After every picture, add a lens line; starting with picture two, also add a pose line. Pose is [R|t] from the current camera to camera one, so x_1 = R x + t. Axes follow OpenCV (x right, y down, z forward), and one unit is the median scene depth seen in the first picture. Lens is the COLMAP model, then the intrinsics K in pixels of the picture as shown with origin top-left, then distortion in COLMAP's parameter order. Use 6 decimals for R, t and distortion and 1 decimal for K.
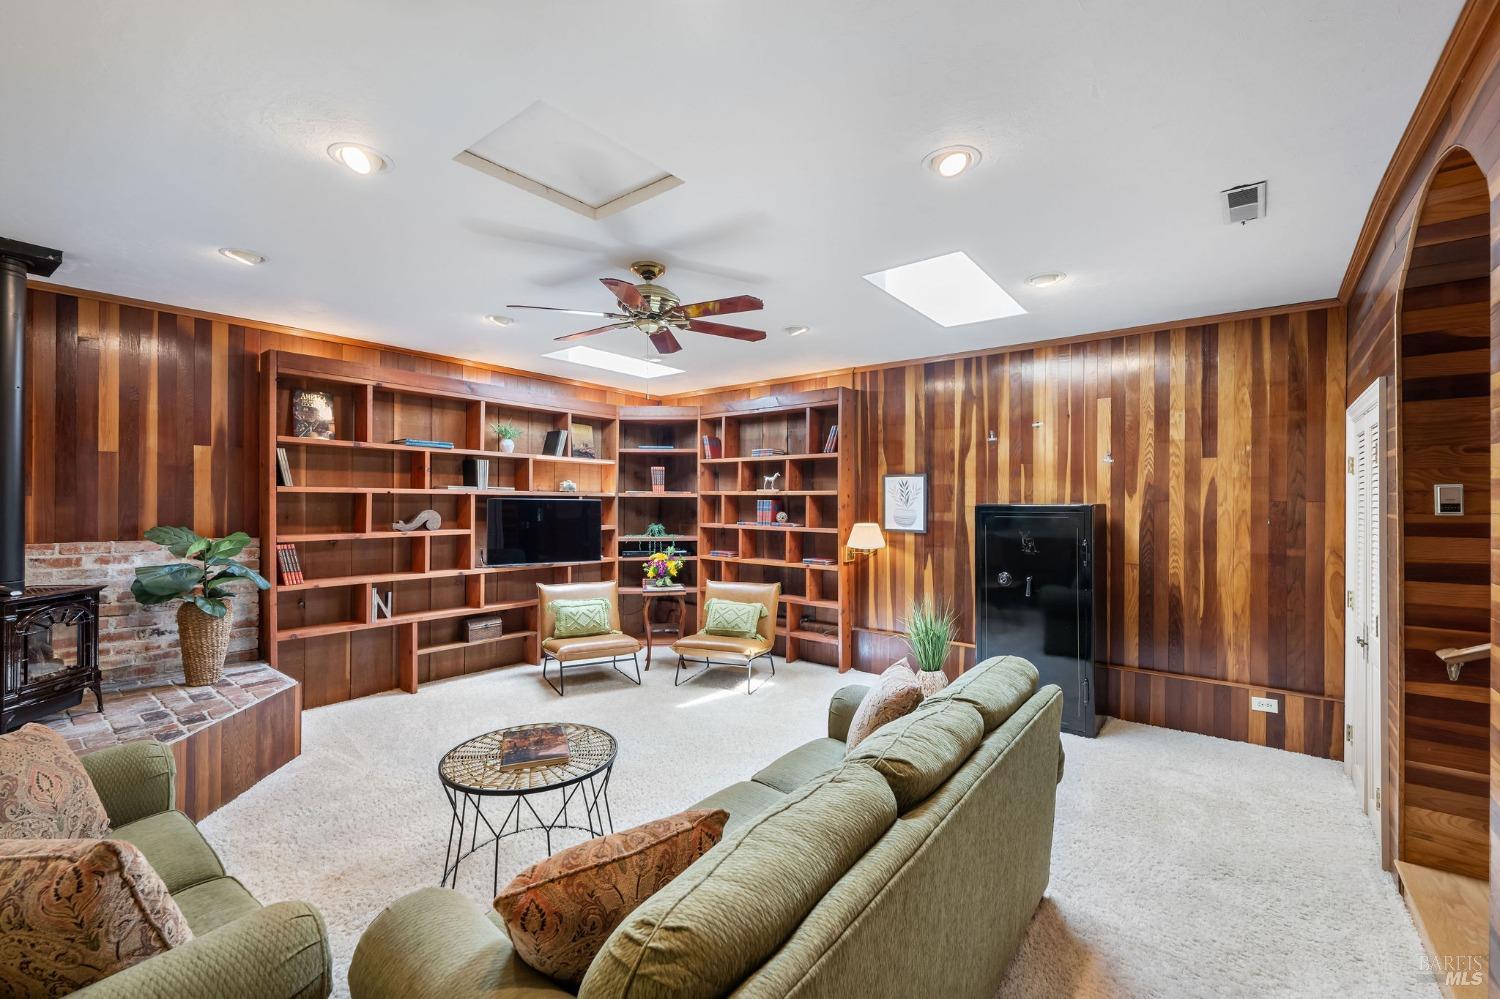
lens RADIAL K [[623.4, 0, 749.6], [0, 623.4, 505.3], [0, 0, 1]] dist [-0.001533, -0.000247]
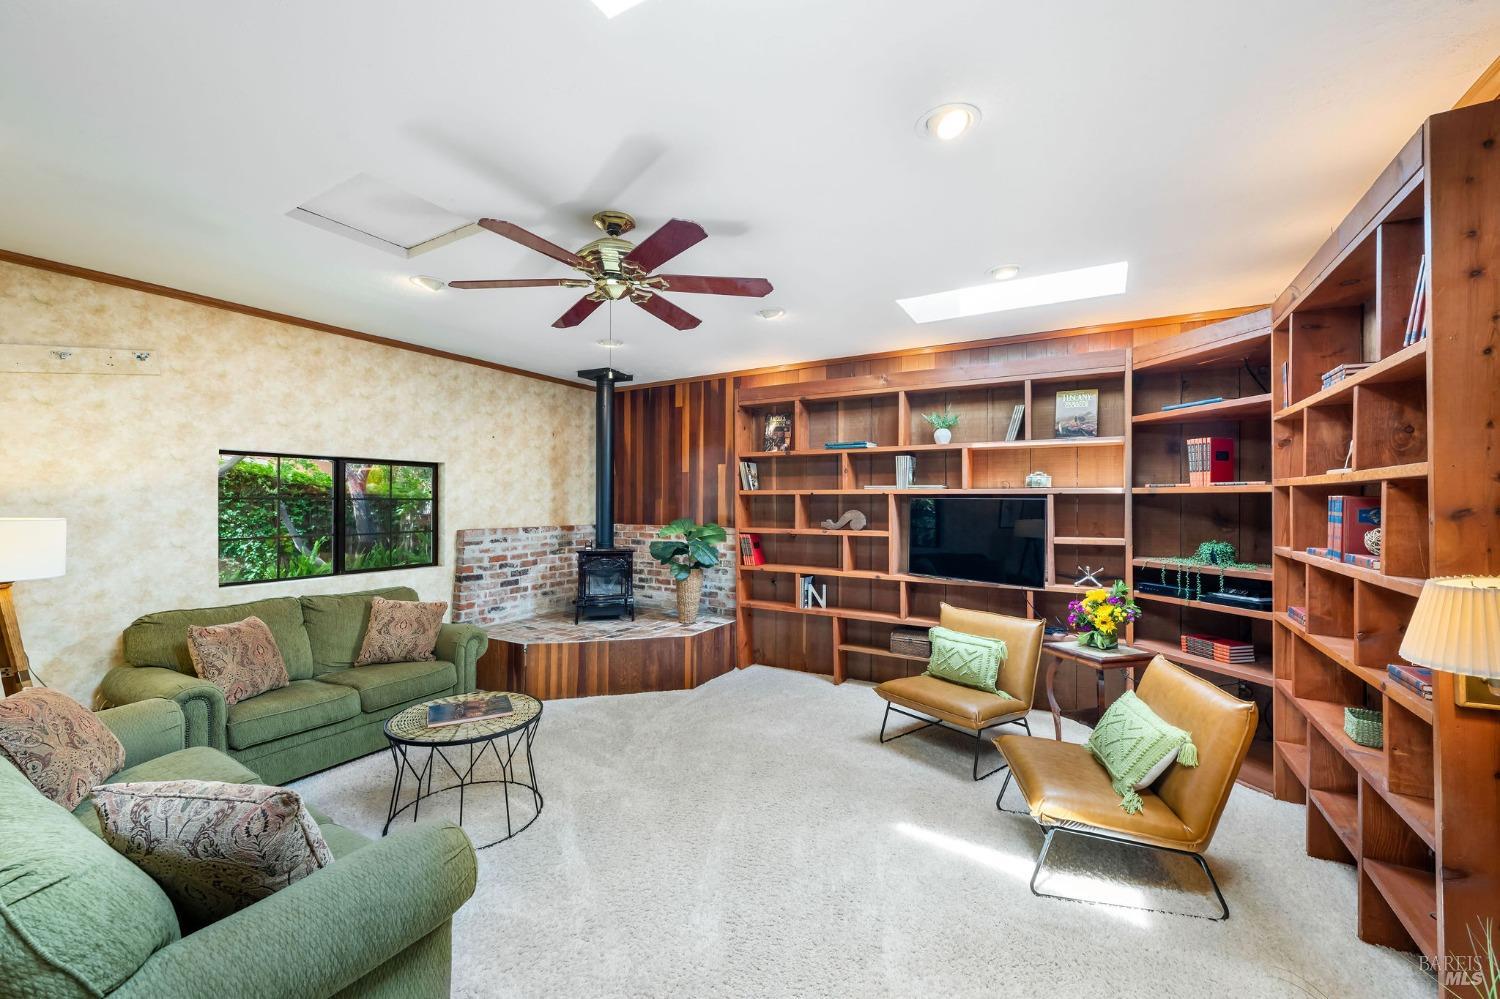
lens RADIAL K [[598.2, 0, 750.0], [0, 598.2, 499.5], [0, 0, 1]] dist [-0.001282, -0.000173]
pose [[0.135088, -0.007381, -0.990806, 0.413463], [-0.008106, 0.999931, -0.008554, 0.000333], [0.990800, 0.009186, 0.135019, 0.676577]]
